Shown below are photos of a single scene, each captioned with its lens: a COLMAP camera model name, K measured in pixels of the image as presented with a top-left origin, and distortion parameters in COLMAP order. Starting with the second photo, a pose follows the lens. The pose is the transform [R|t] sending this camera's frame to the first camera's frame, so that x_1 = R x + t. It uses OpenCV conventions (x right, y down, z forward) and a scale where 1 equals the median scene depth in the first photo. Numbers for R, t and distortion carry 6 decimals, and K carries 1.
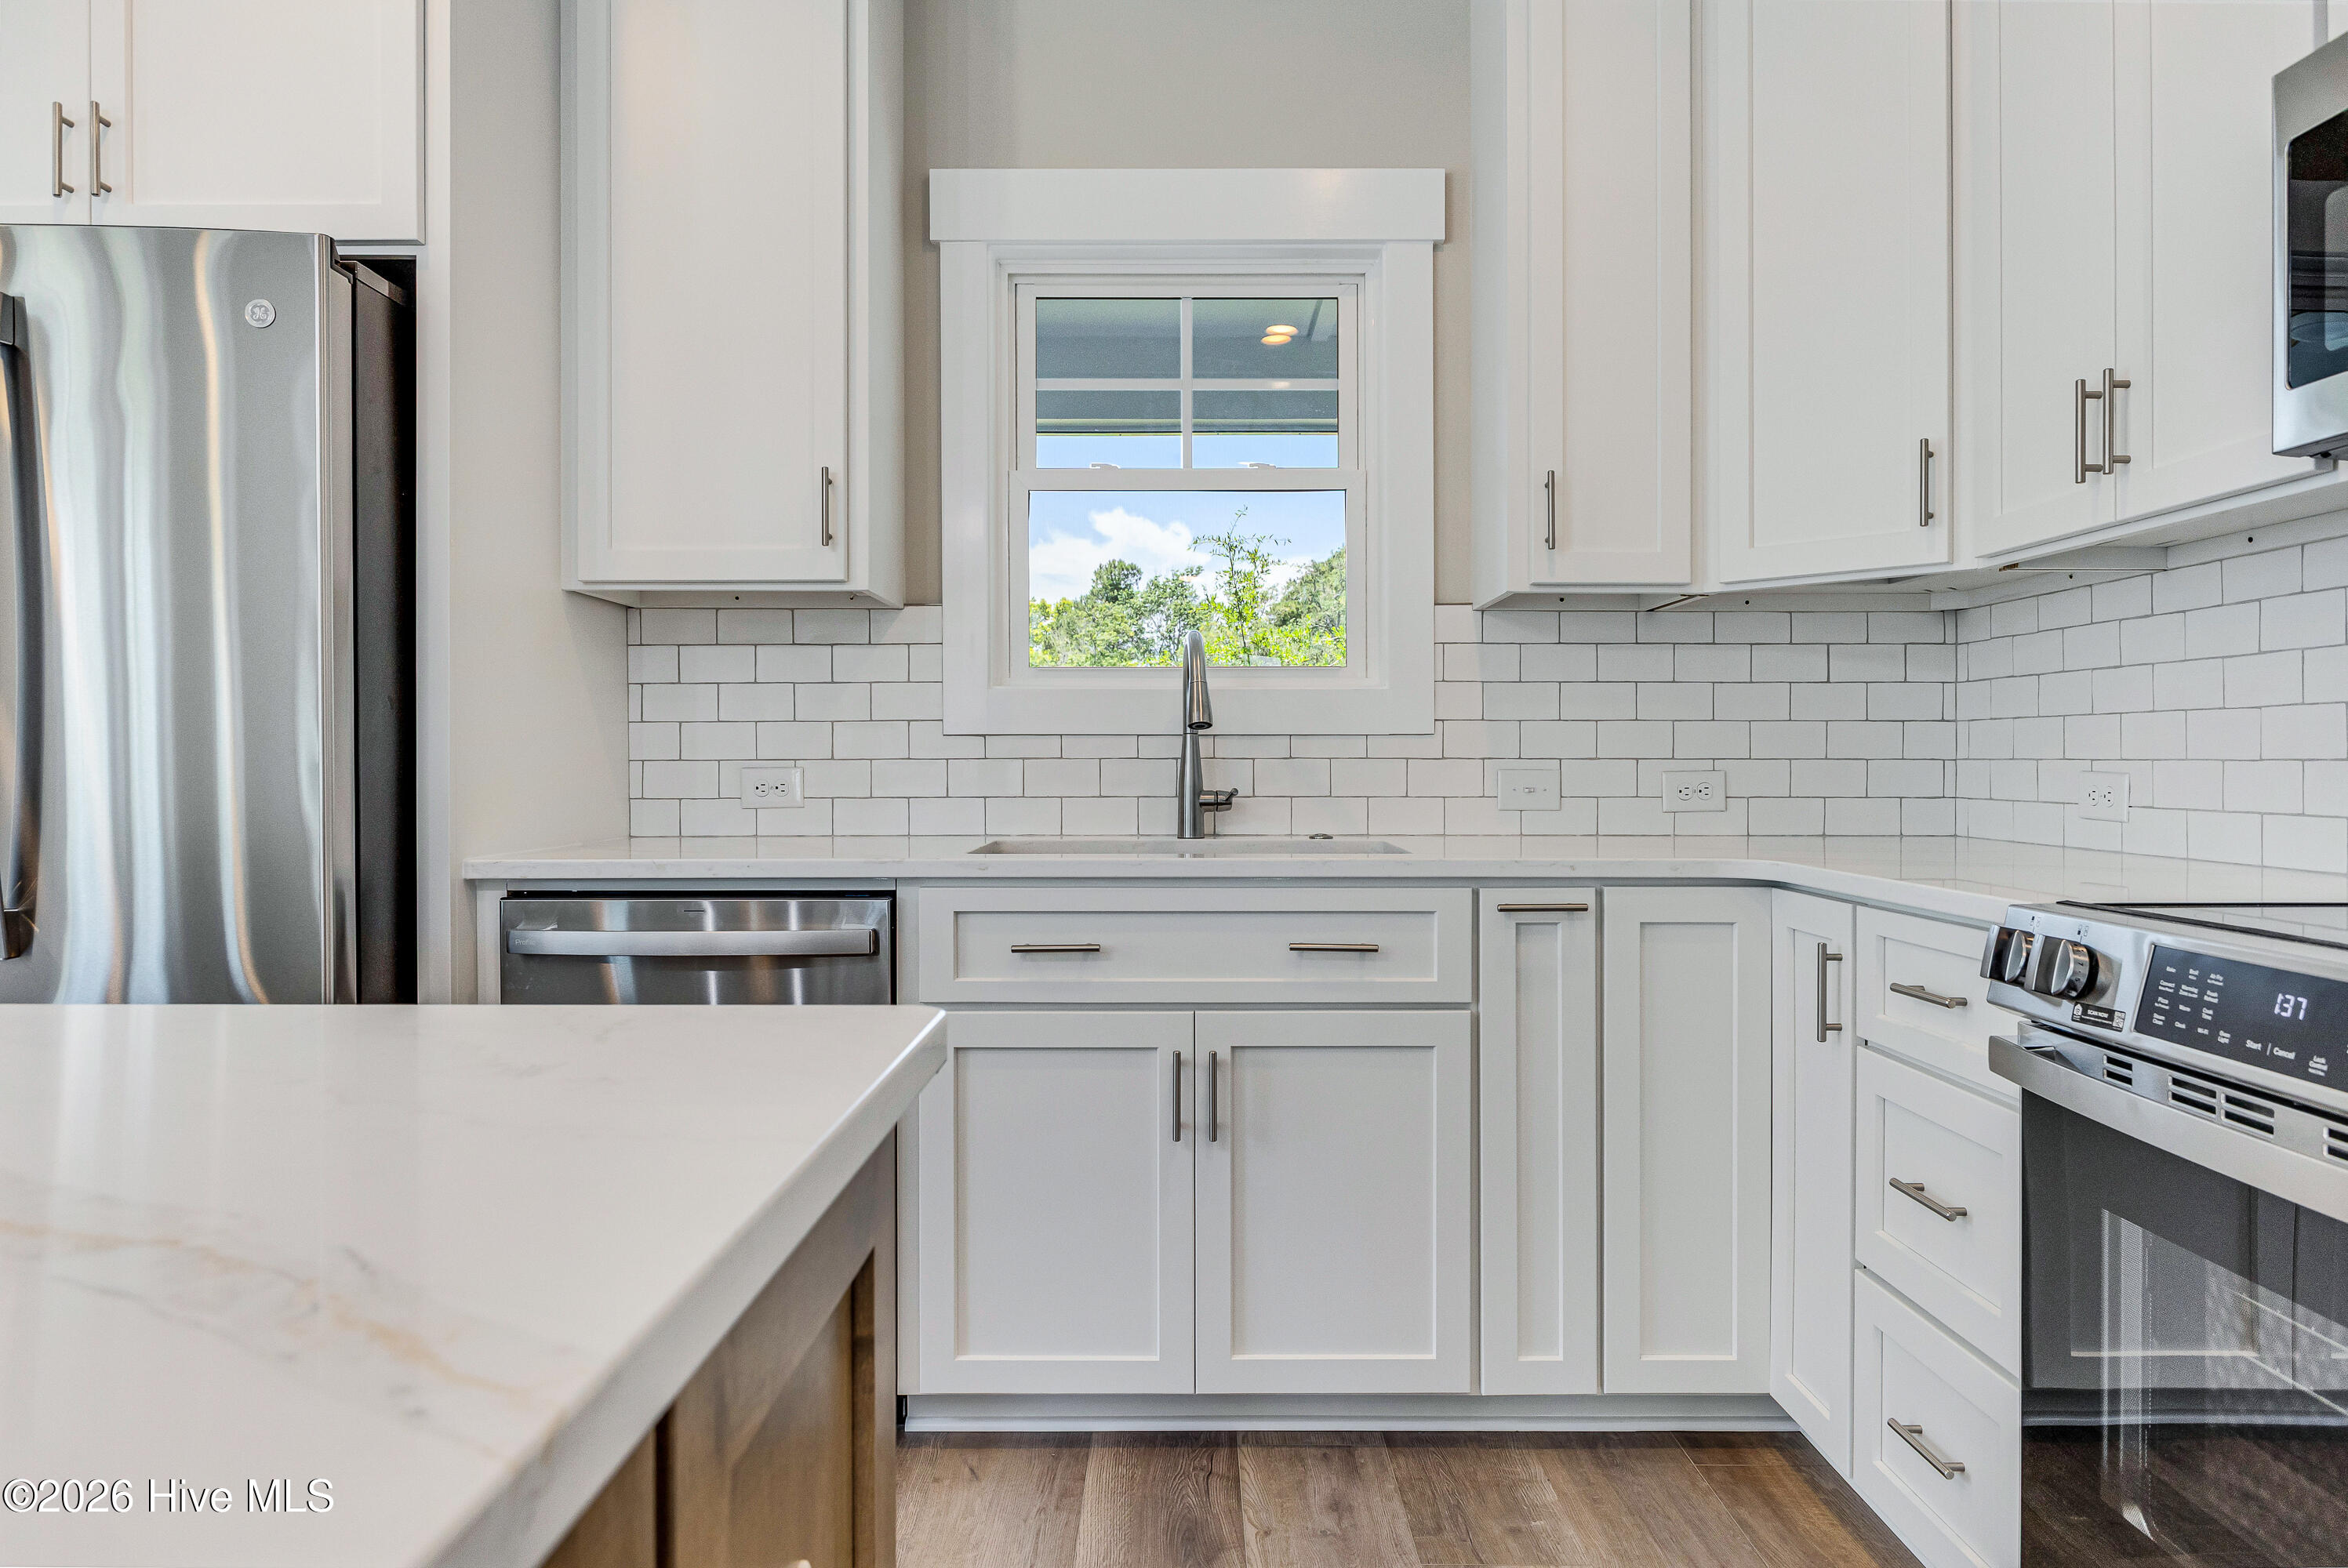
lens RADIAL K [[1398.3, 0, 1175.3], [0, 1398.3, 768.2], [0, 0, 1]] dist [-0.019809, 0.000885]
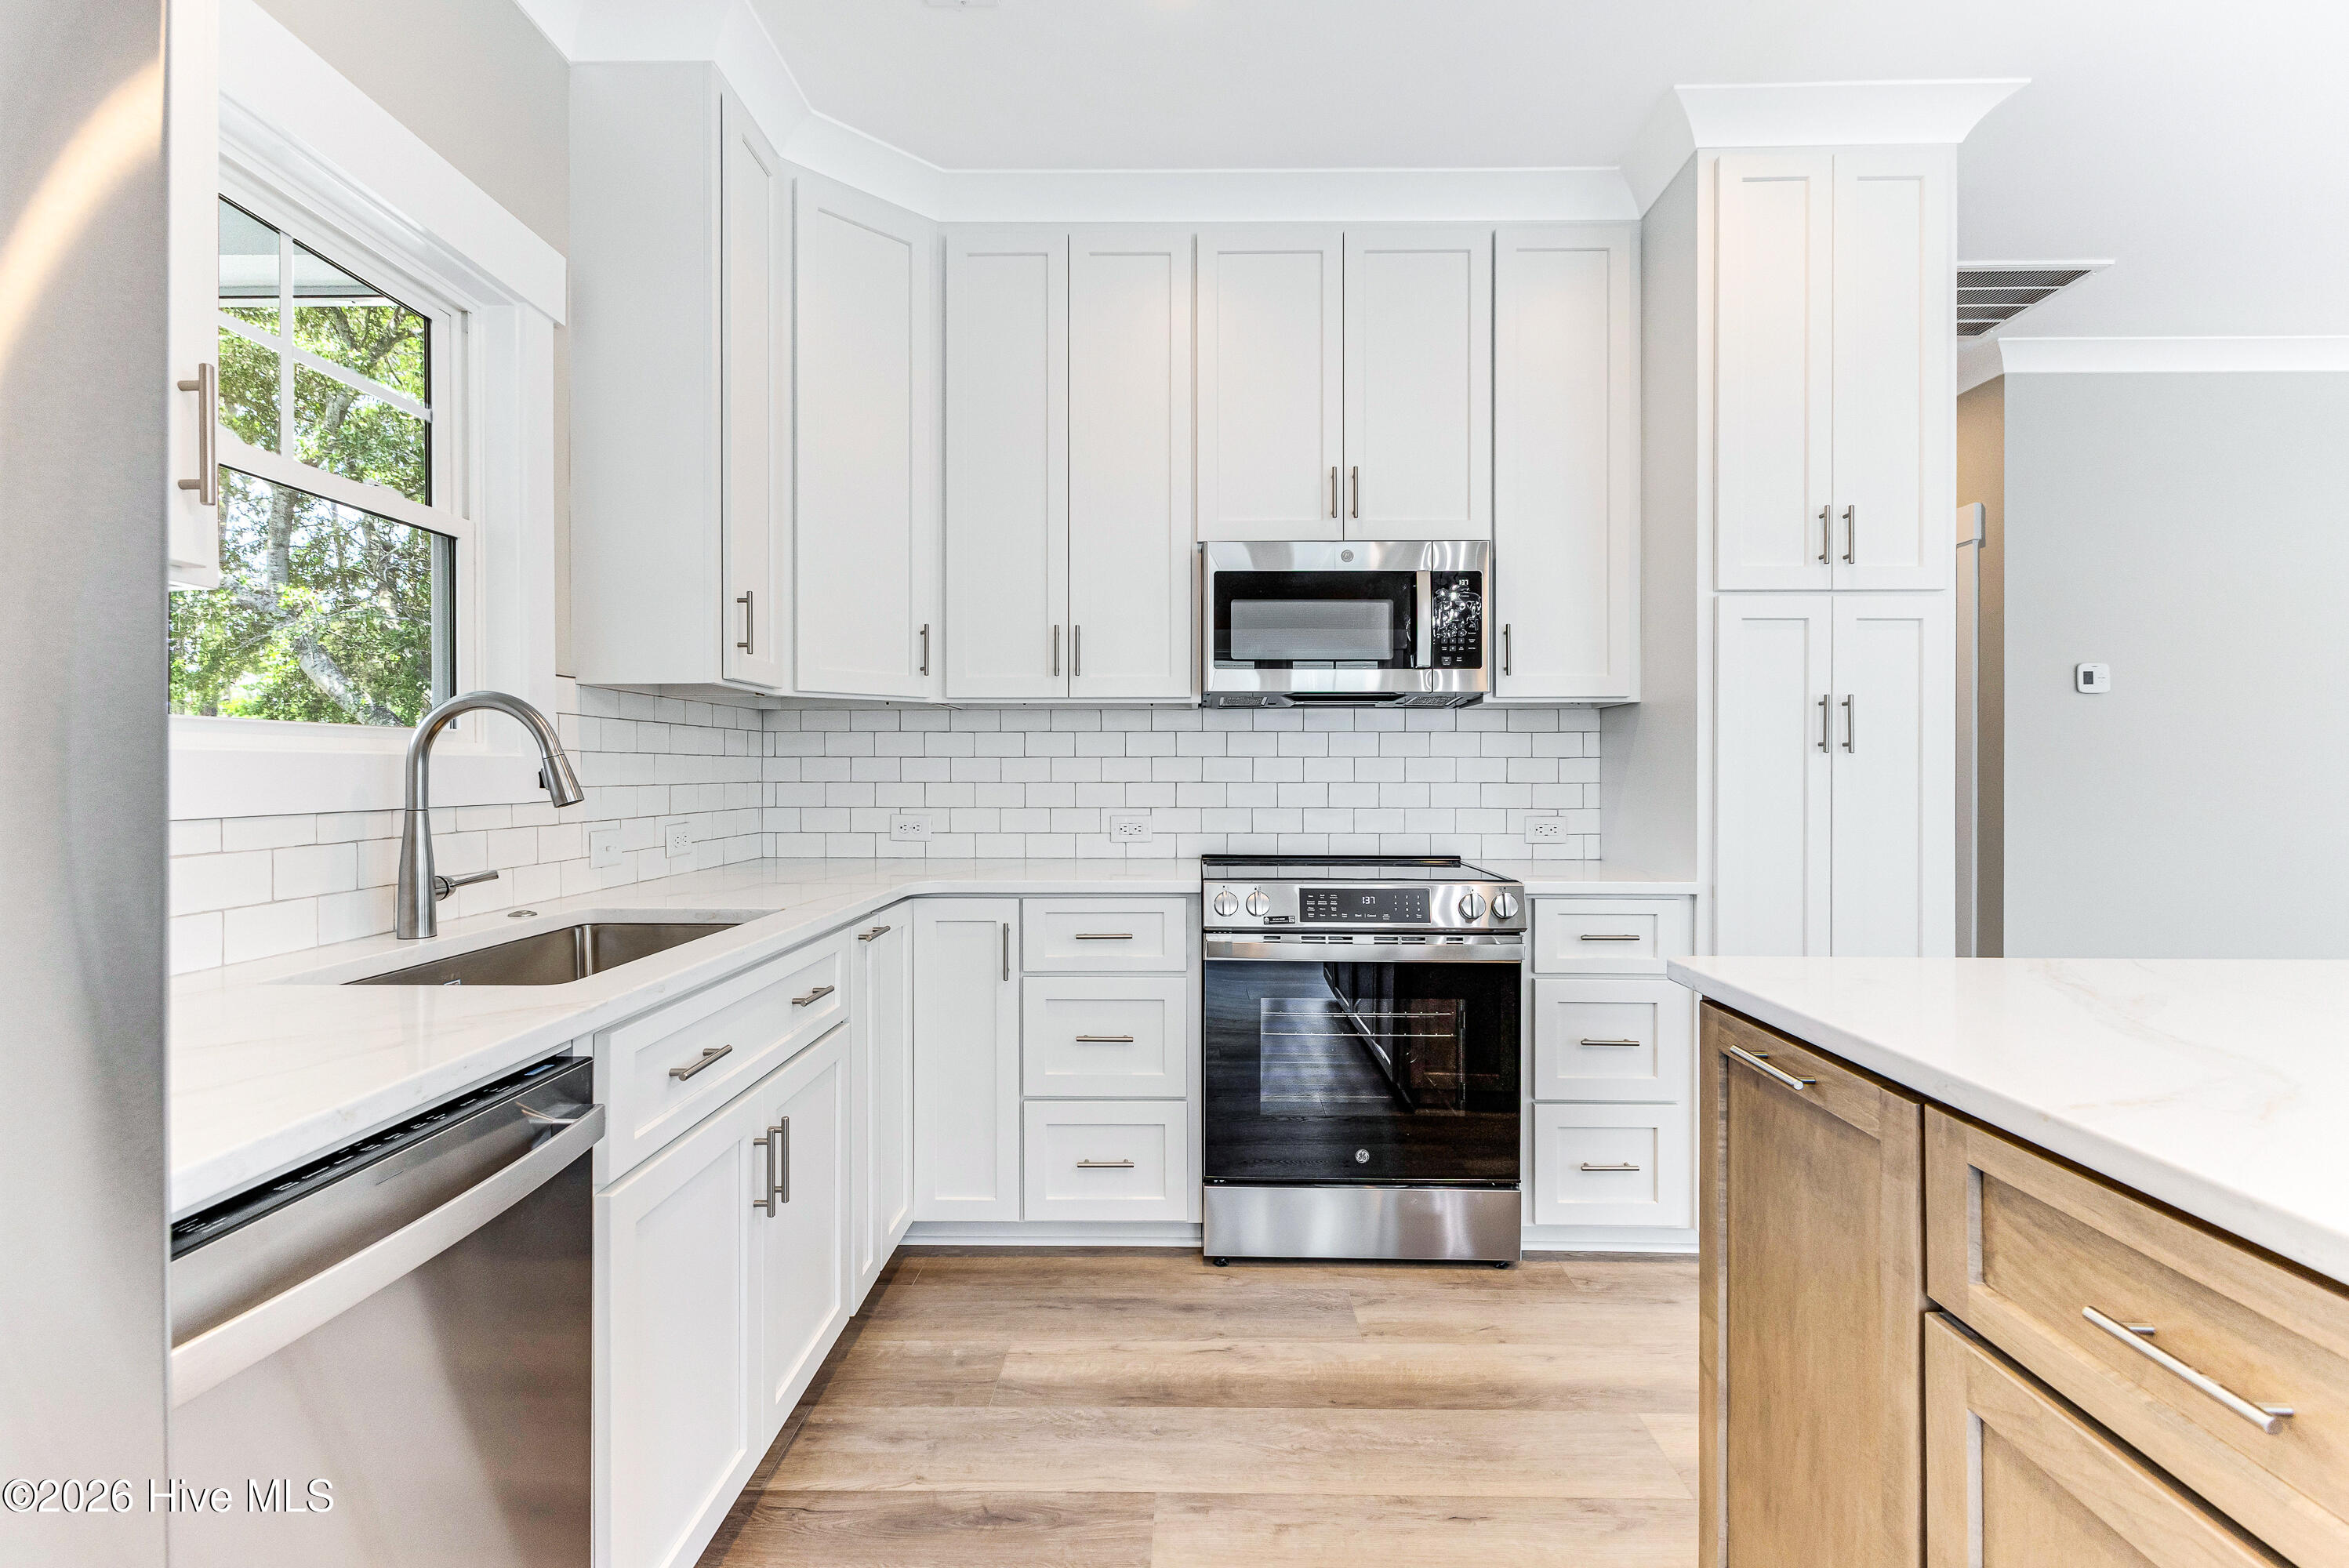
lens RADIAL K [[1040.2, 0, 1182.3], [0, 1040.2, 788.2], [0, 0, 1]] dist [-0.016366, 0.000339]
pose [[0.016492, -0.016239, 0.999732, -0.734305], [0.005908, 0.999852, 0.016144, -0.055996], [-0.999847, 0.005640, 0.016586, 0.677709]]
